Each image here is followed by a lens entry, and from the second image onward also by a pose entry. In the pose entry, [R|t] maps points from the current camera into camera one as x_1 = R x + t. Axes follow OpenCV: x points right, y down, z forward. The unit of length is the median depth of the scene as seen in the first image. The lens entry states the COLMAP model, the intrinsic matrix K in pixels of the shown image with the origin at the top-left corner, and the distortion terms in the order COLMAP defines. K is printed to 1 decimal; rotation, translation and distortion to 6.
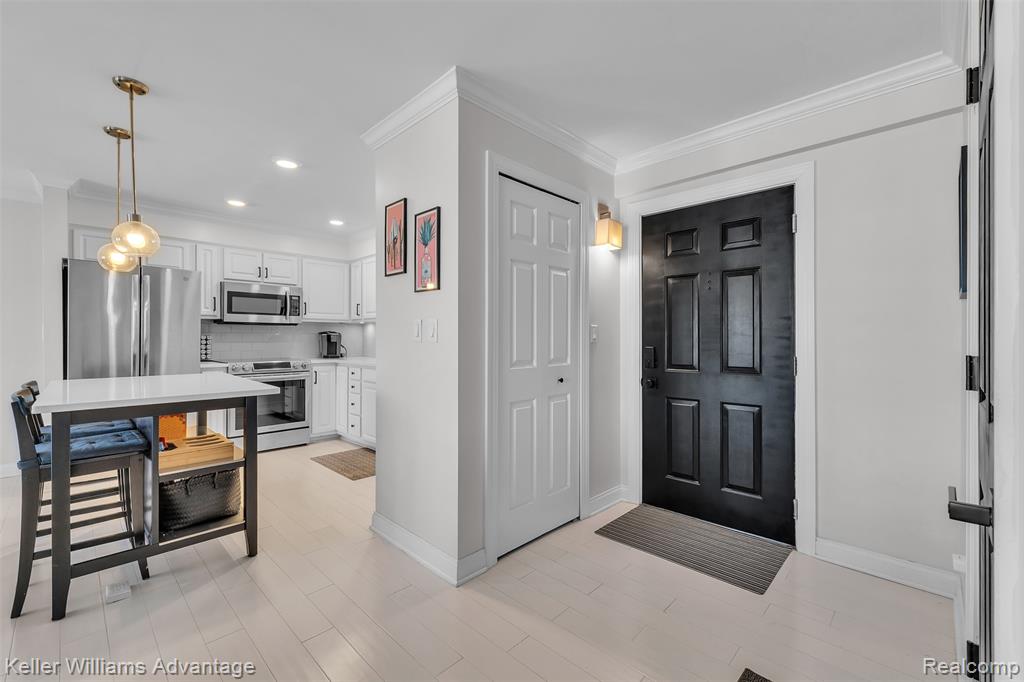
lens RADIAL K [[430.4, 0, 511.5], [0, 430.4, 338.7], [0, 0, 1]] dist [0.005950, 0.000007]
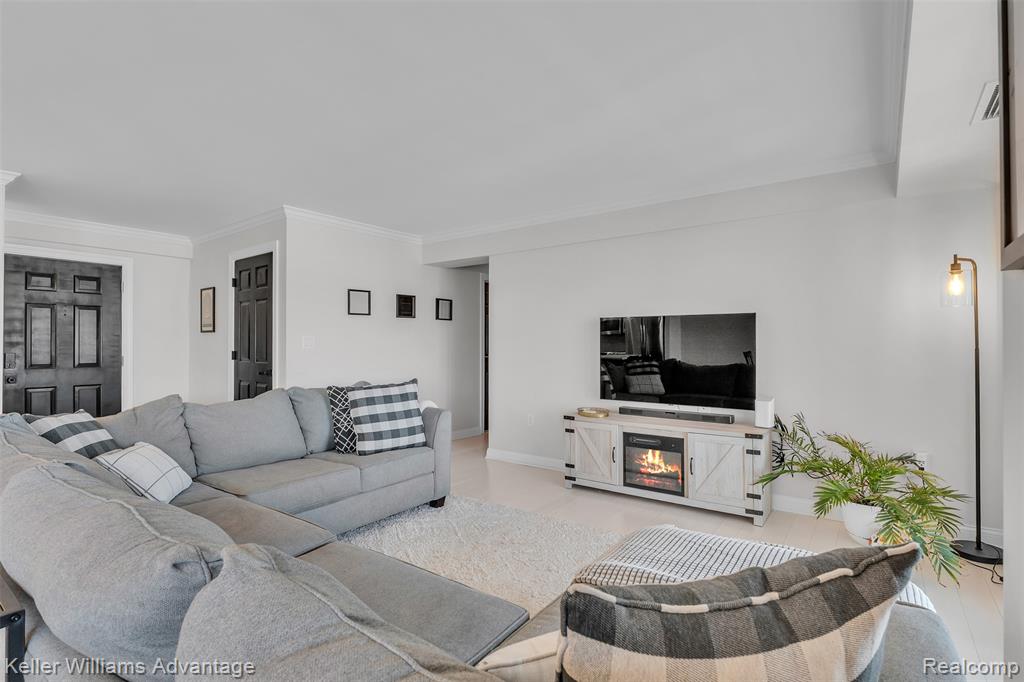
lens RADIAL K [[496.1, 0, 512.0], [0, 496.1, 341.0], [0, 0, 1]] dist [-0.003235, -0.001043]
pose [[-0.130081, 0.007446, 0.991475, -0.960351], [-0.002331, 0.999967, -0.007816, -0.006592], [-0.991501, -0.003328, -0.130059, -0.236259]]
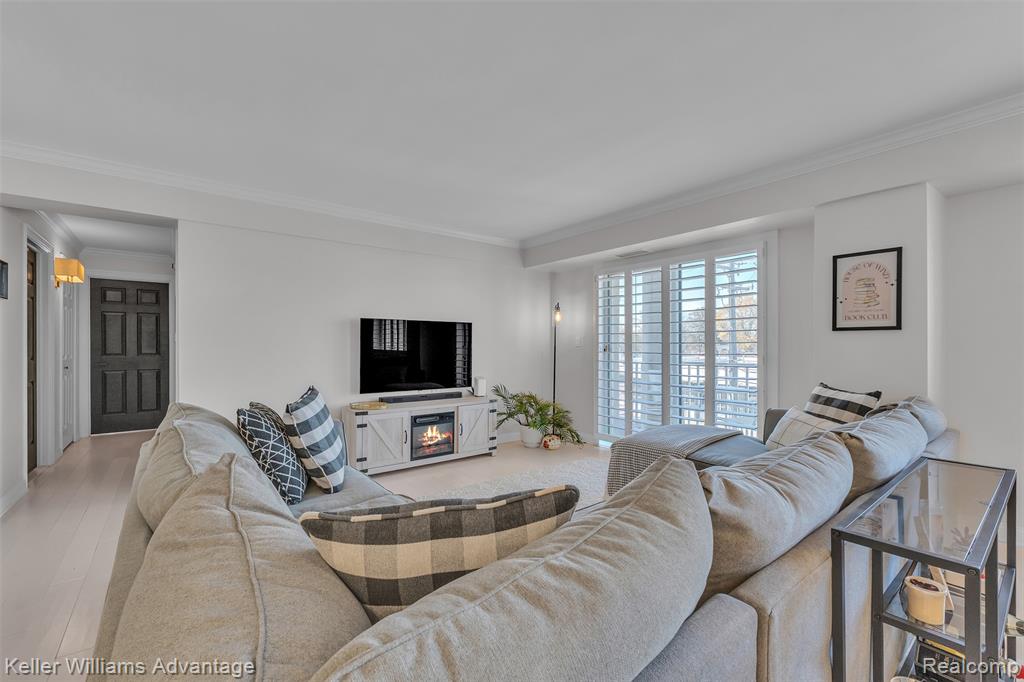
lens RADIAL K [[433.8, 0, 513.3], [0, 433.8, 346.4], [0, 0, 1]] dist [0.000756, -0.000062]
pose [[-0.990973, -0.002099, 0.134043, -0.451601], [-0.002169, 0.999998, -0.000376, -0.000024], [-0.134042, -0.000663, -0.990975, 0.331918]]
